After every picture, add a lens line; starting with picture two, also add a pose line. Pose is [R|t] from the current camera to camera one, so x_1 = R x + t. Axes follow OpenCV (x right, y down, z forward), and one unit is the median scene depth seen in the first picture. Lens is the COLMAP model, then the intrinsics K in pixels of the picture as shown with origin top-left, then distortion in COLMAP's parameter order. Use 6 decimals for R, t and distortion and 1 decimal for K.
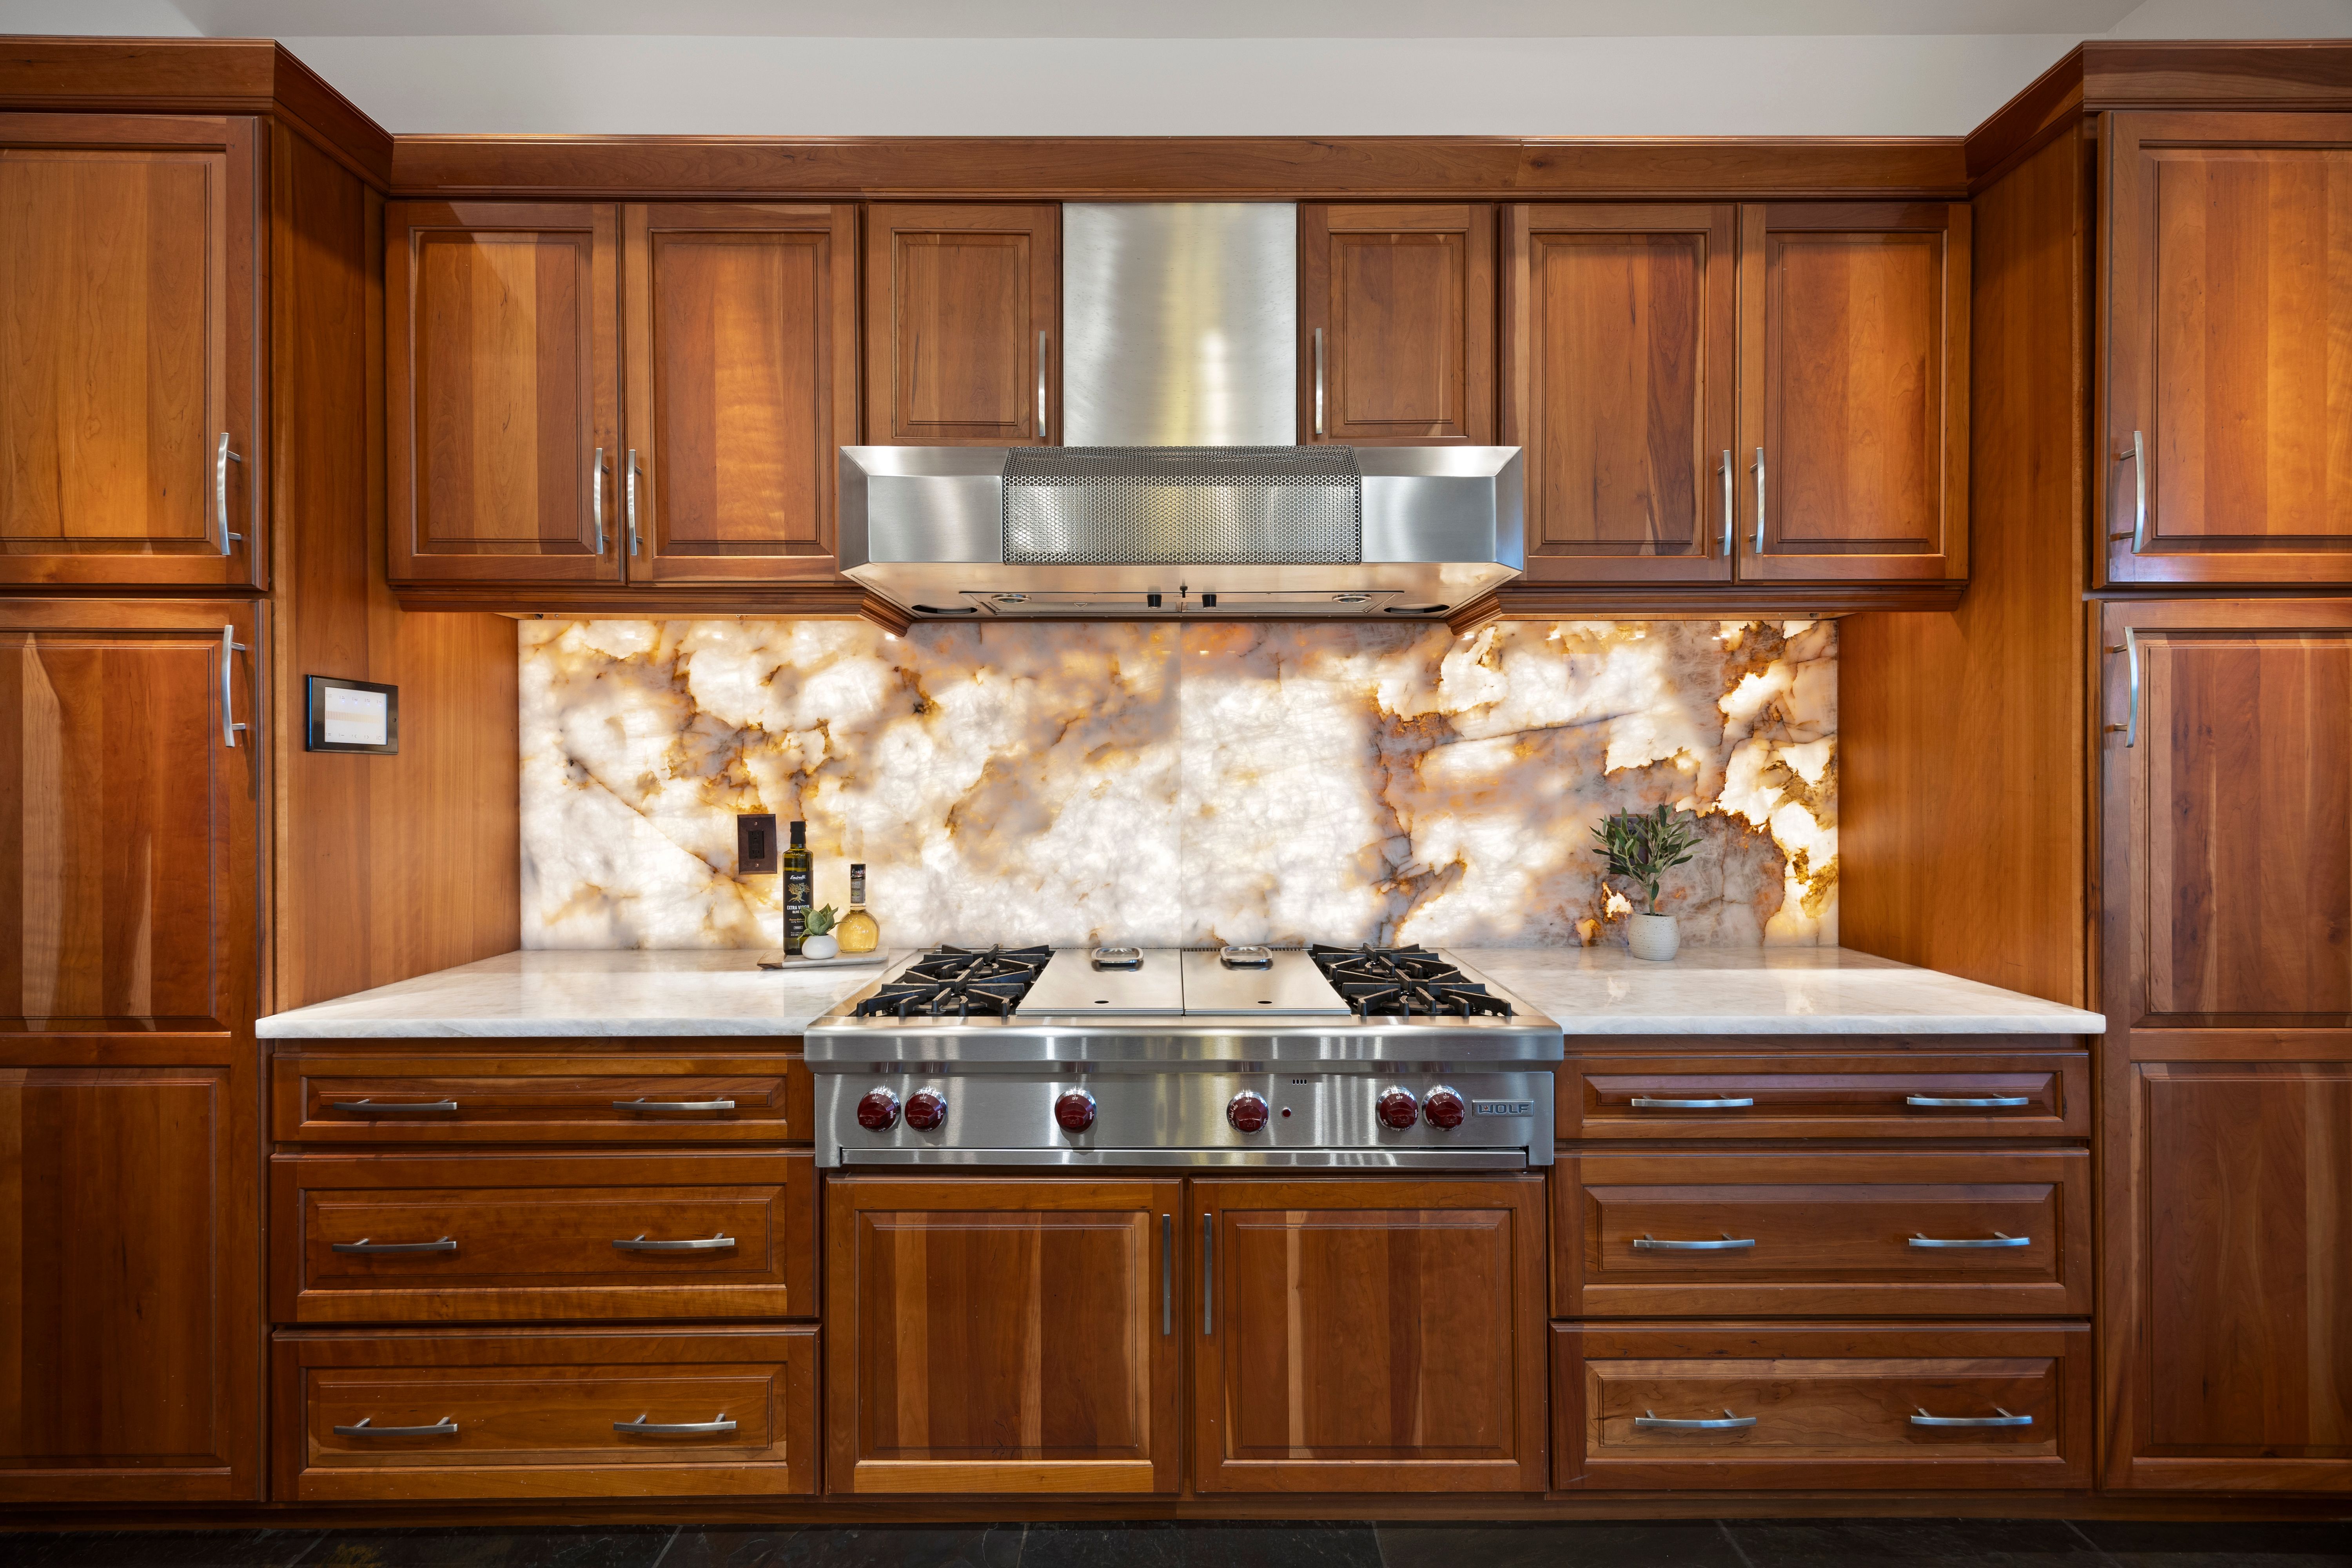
lens RADIAL K [[924.7, 0, 1179.9], [0, 924.7, 780.6], [0, 0, 1]] dist [0.004440, -0.000045]
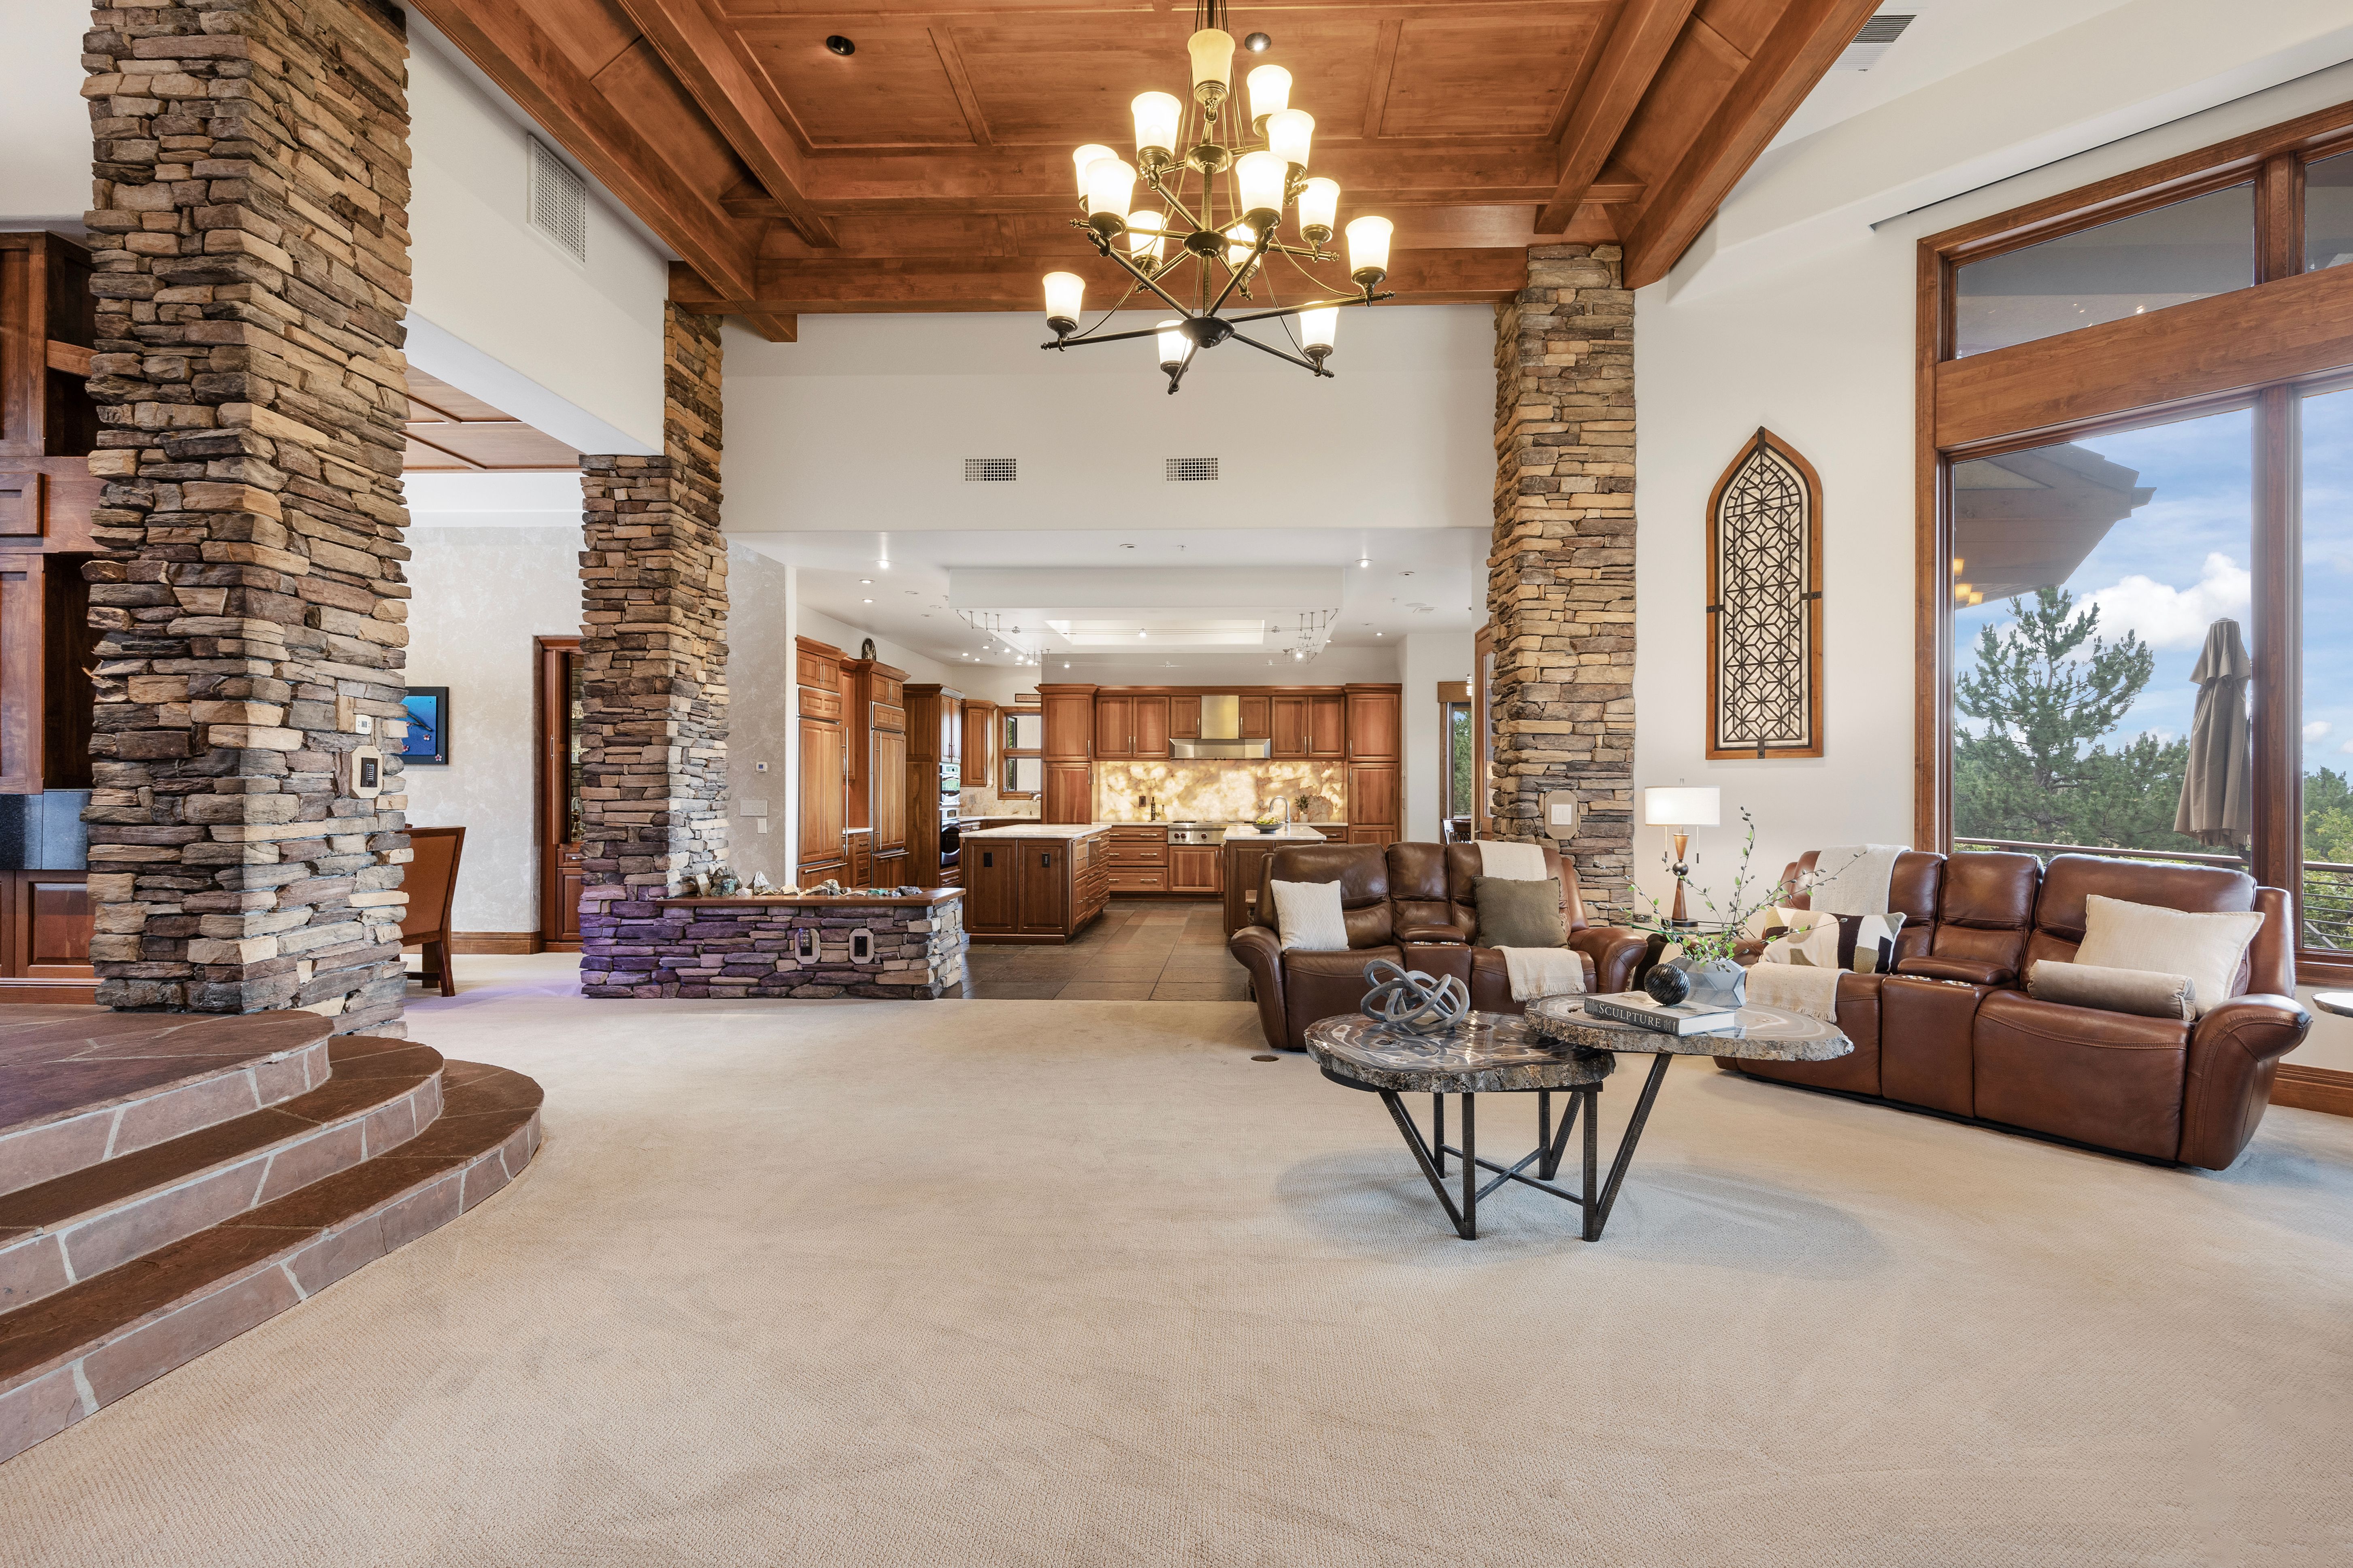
lens RADIAL K [[1031.4, 0, 1198.3], [0, 1031.4, 788.3], [0, 0, 1]] dist [0.012525, 0.000259]
pose [[0.998318, 0.003682, -0.057857, 0.226089], [-0.004241, 0.999945, -0.009542, 0.051388], [0.057819, 0.009772, 0.998279, -5.167803]]
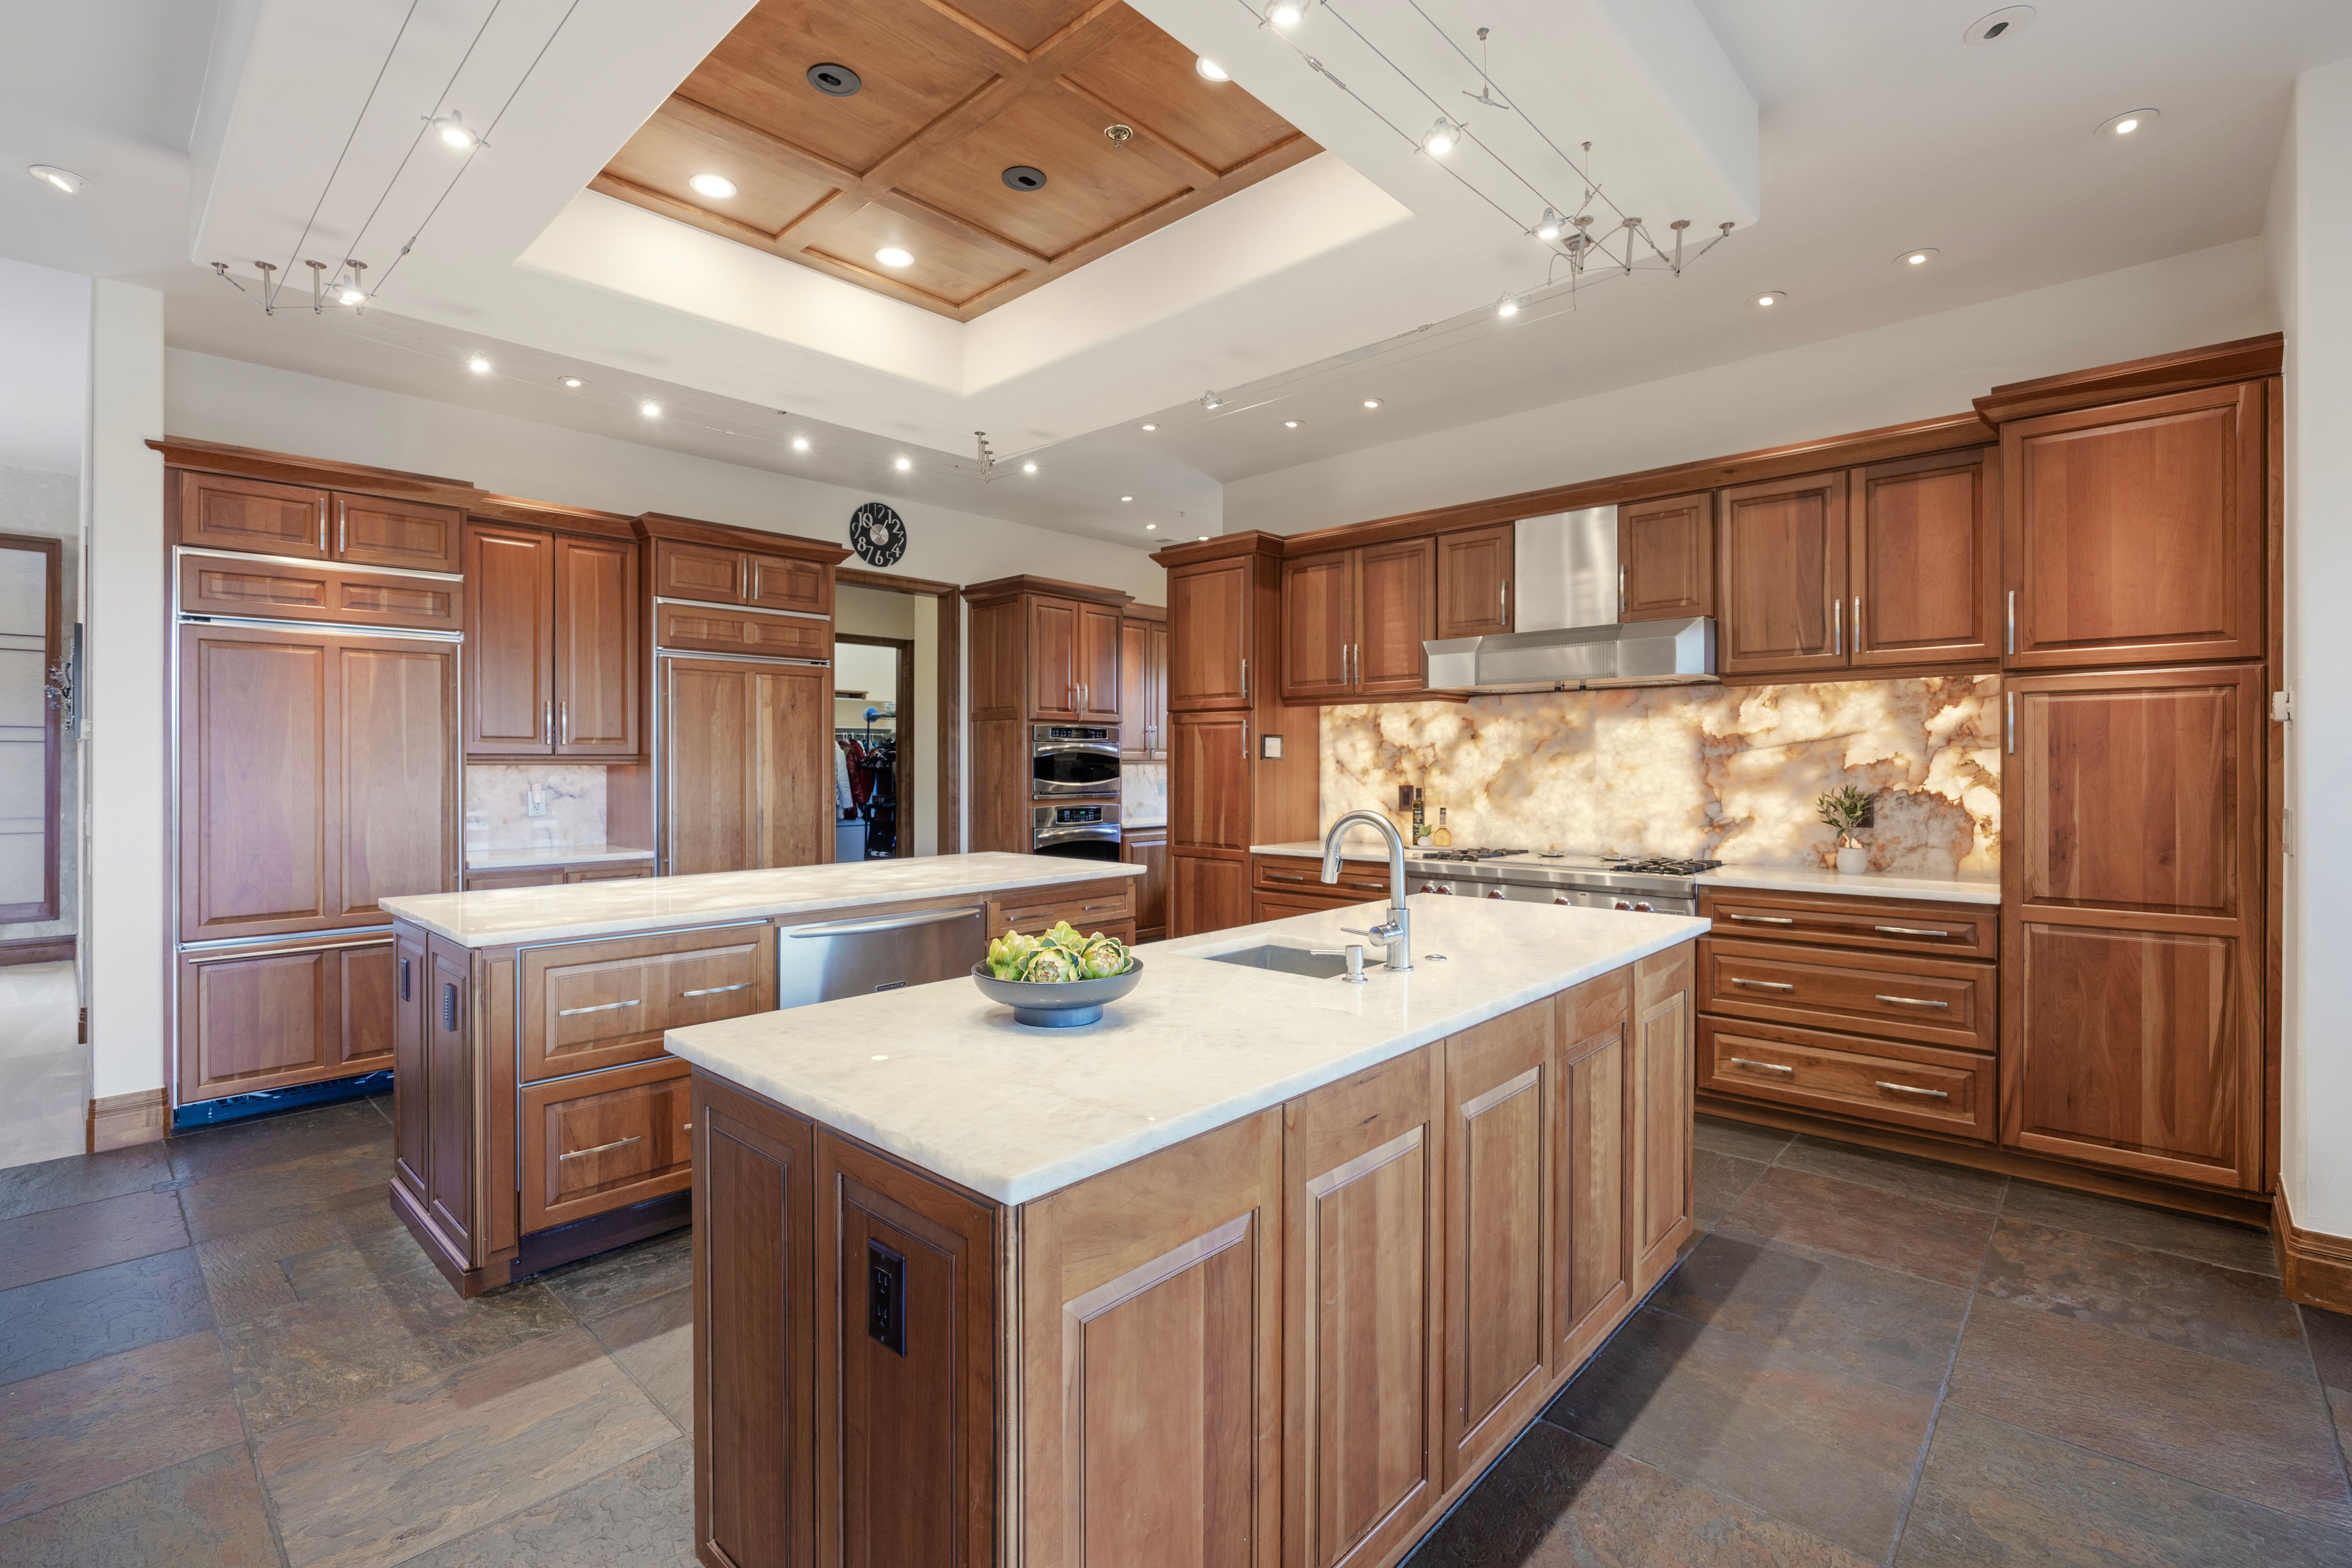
lens RADIAL K [[1066.5, 0, 1156.1], [0, 1066.5, 776.0], [0, 0, 1]] dist [-0.018682, -0.000805]
pose [[0.717922, 0.007145, -0.696087, 0.936958], [-0.004238, 0.999974, 0.005893, 0.001480], [0.696111, -0.001281, 0.717933, -1.322129]]
